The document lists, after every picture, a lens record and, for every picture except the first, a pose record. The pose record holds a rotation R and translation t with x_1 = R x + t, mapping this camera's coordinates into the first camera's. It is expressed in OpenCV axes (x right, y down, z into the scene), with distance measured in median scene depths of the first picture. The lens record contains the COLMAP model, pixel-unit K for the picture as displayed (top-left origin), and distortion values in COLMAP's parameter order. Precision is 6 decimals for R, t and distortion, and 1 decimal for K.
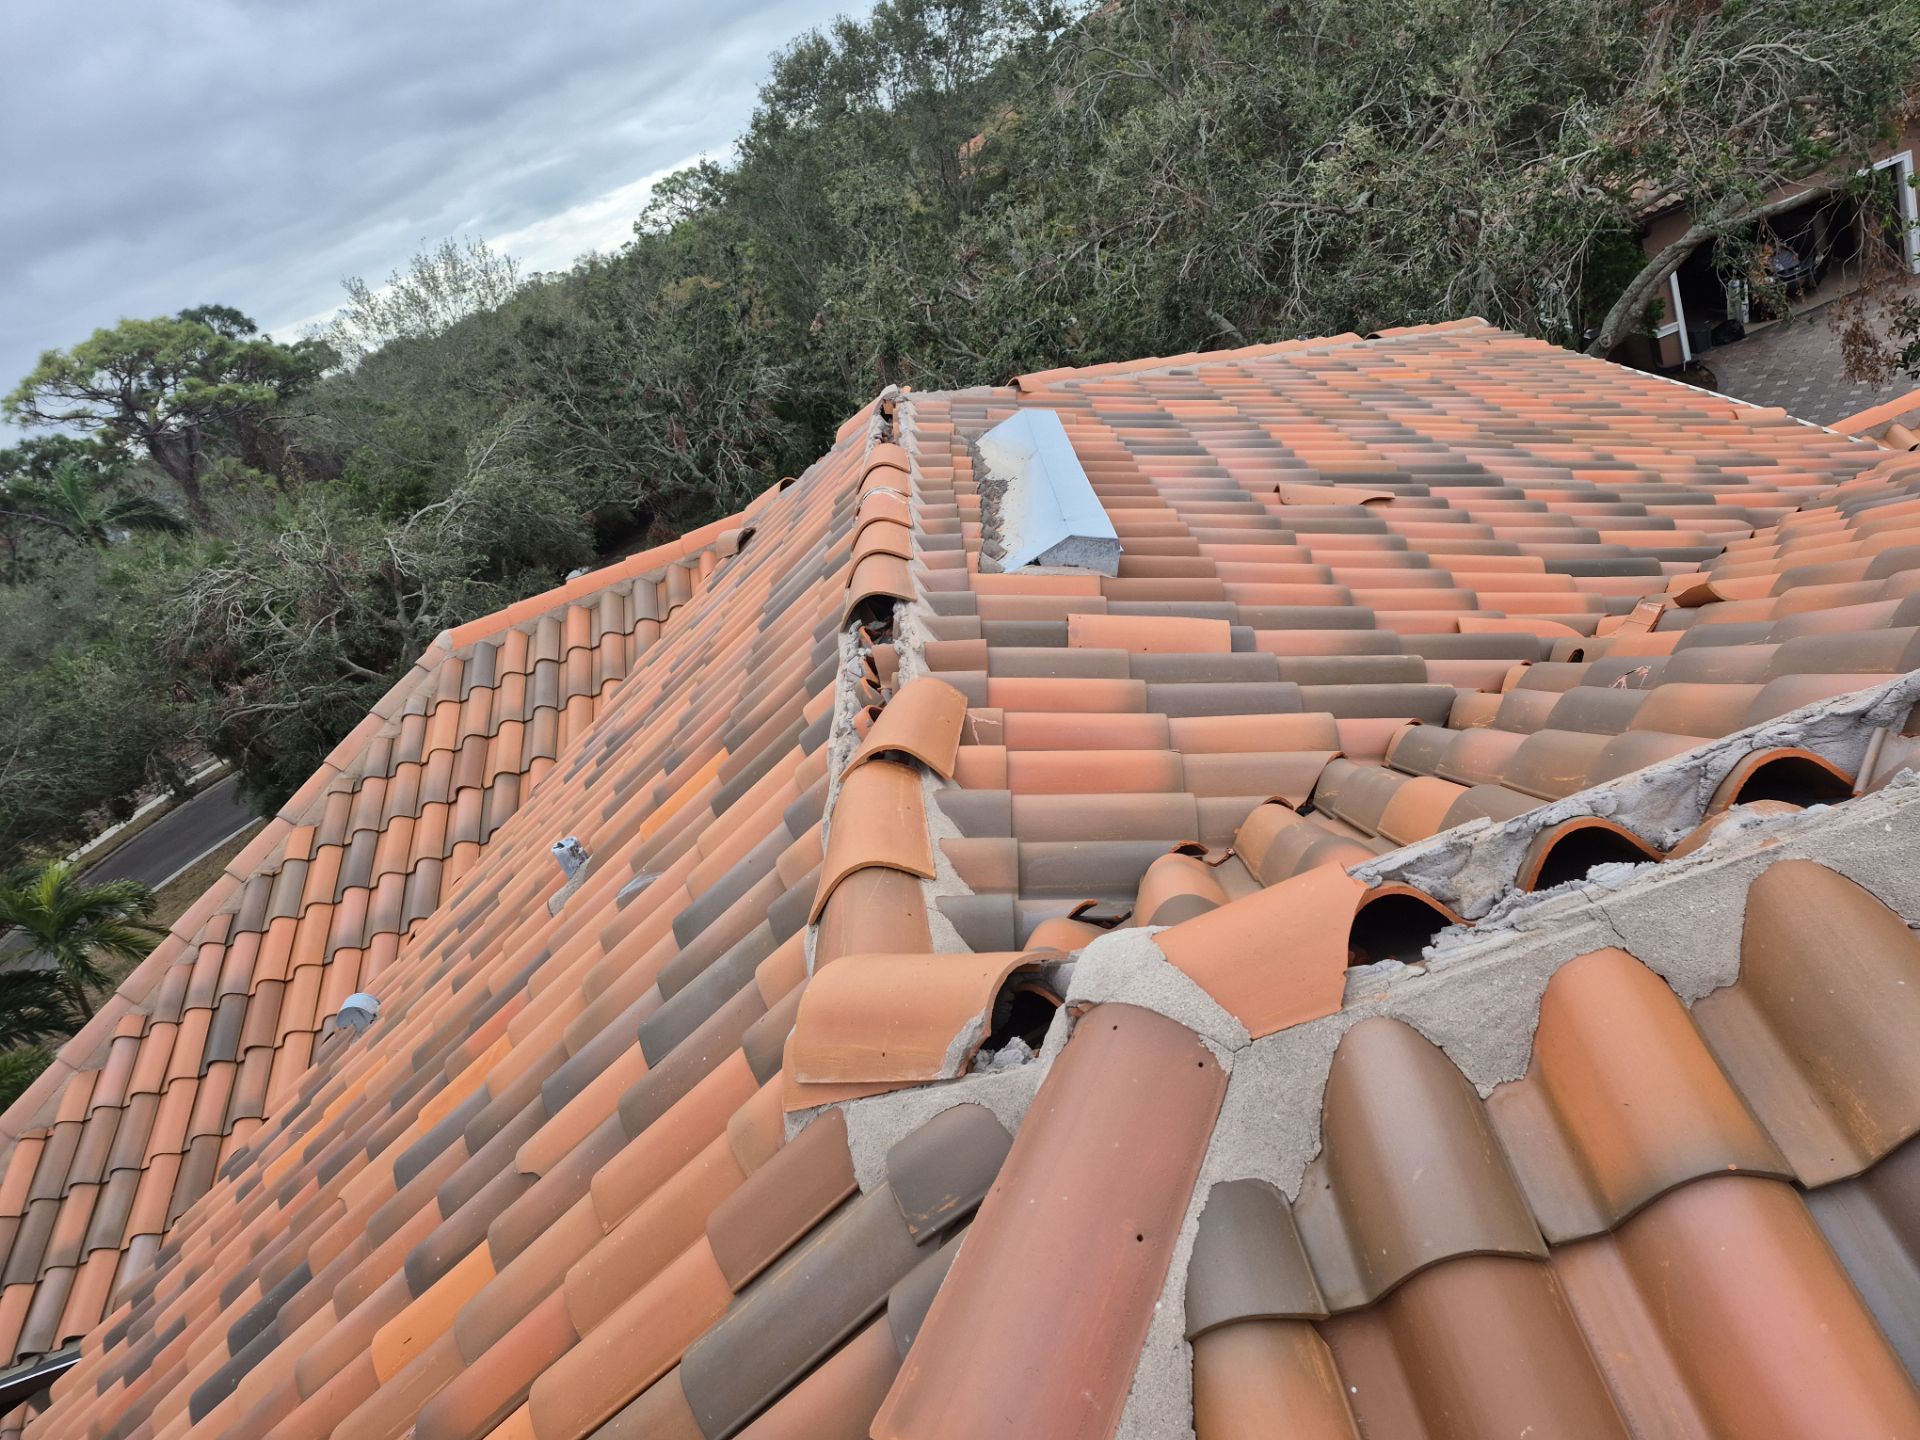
lens RADIAL K [[1314.9, 0, 980.8], [0, 1314.9, 705.7], [0, 0, 1]] dist [0.066446, -0.061814]
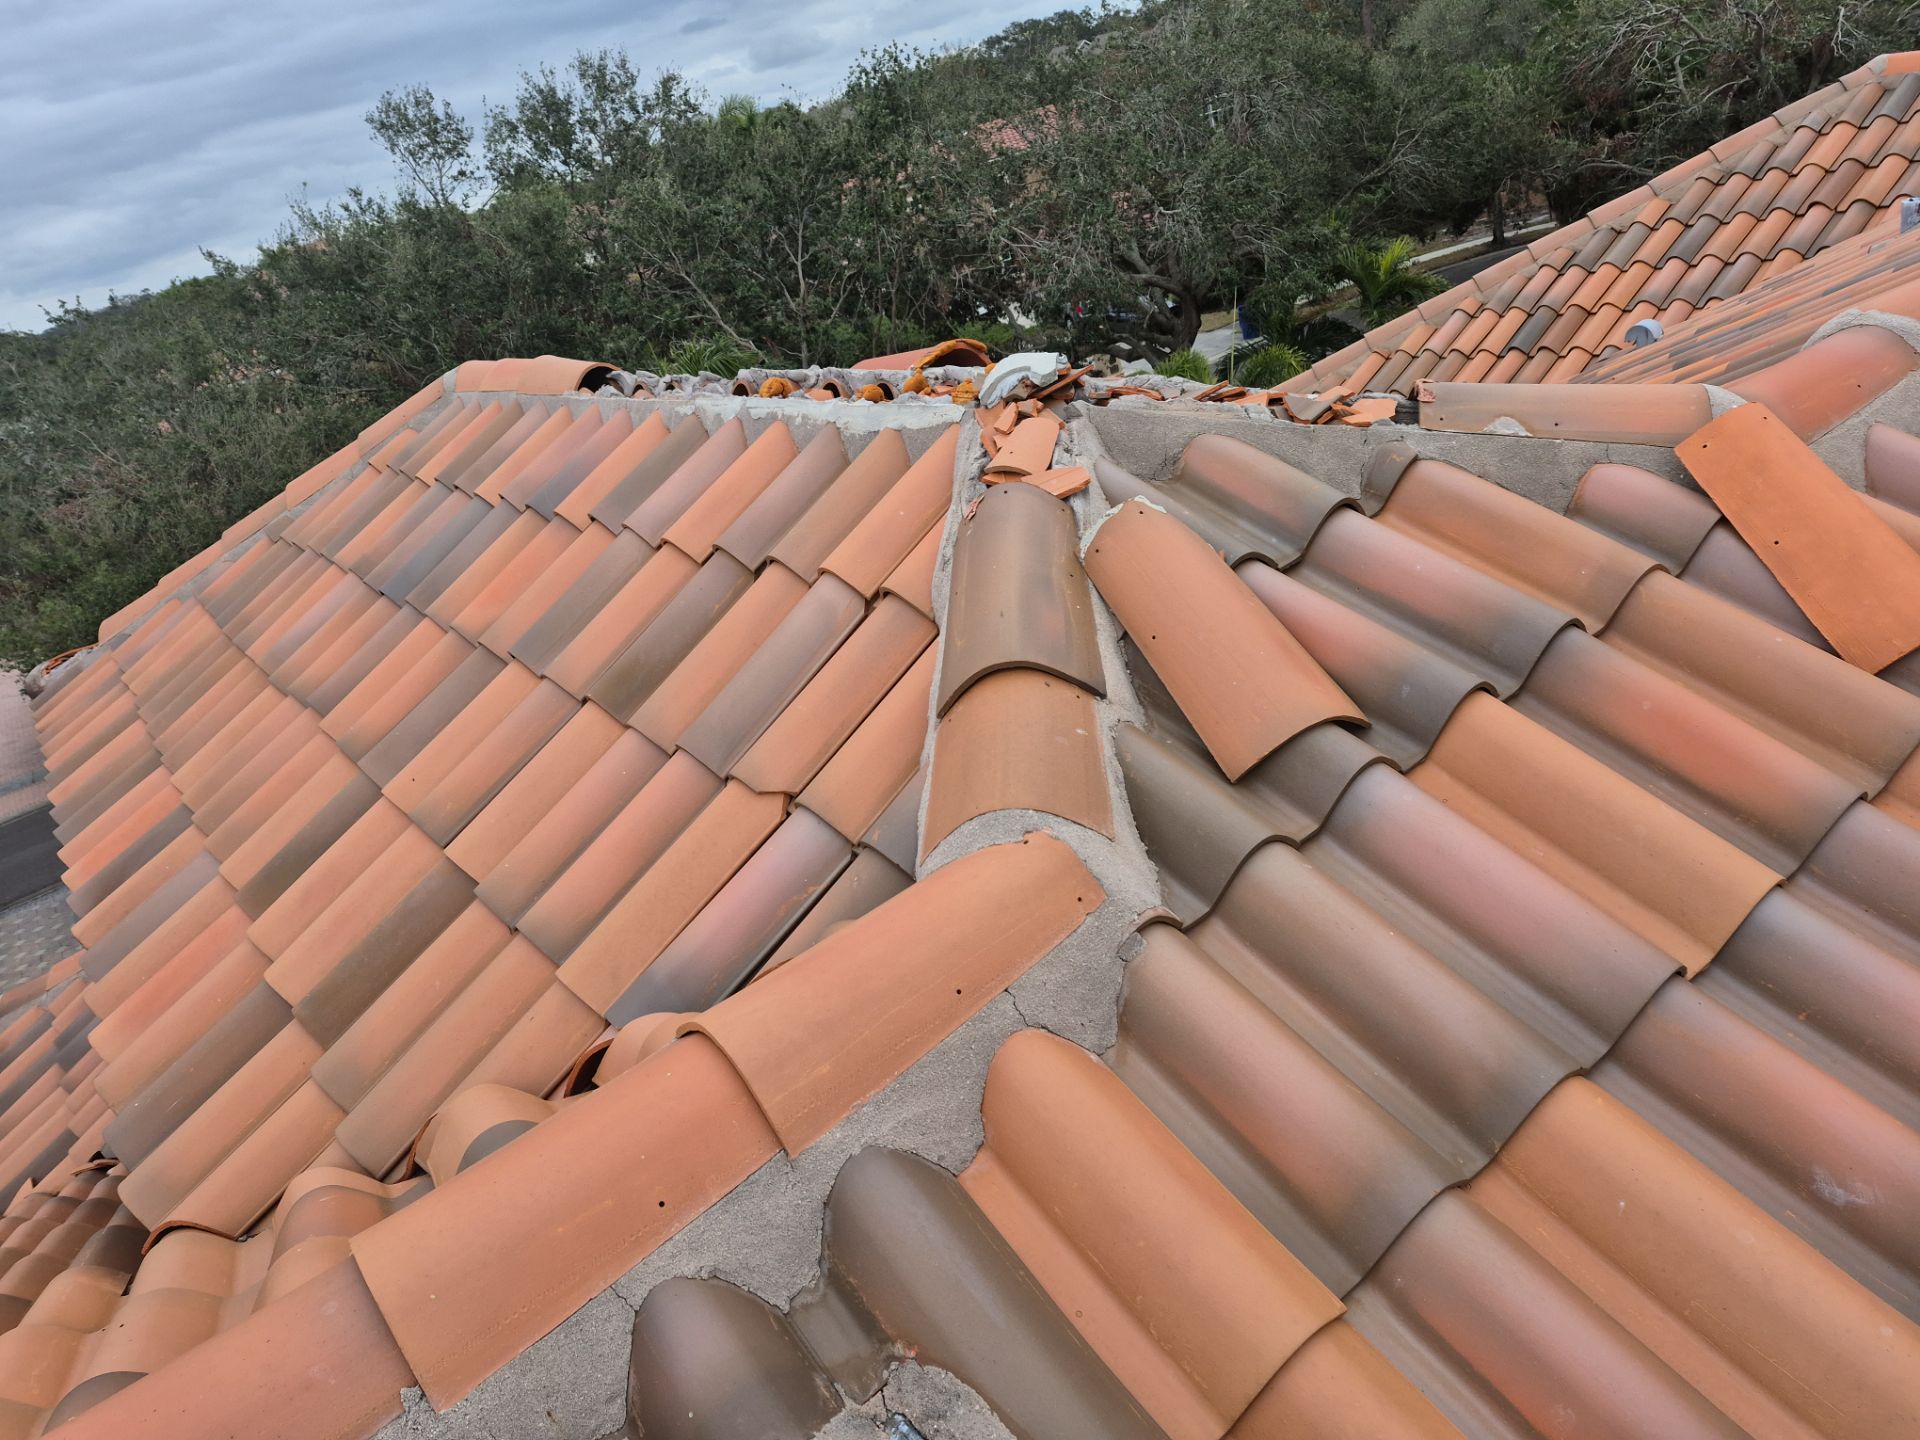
lens RADIAL K [[1334.4, 0, 942.5], [0, 1334.4, 730.5], [0, 0, 1]] dist [0.062455, -0.057638]
pose [[0.570906, 0.542937, -0.615862, 0.103729], [-0.294671, 0.835646, 0.463534, 0.112960], [0.766312, -0.083158, 0.637064, -0.254352]]
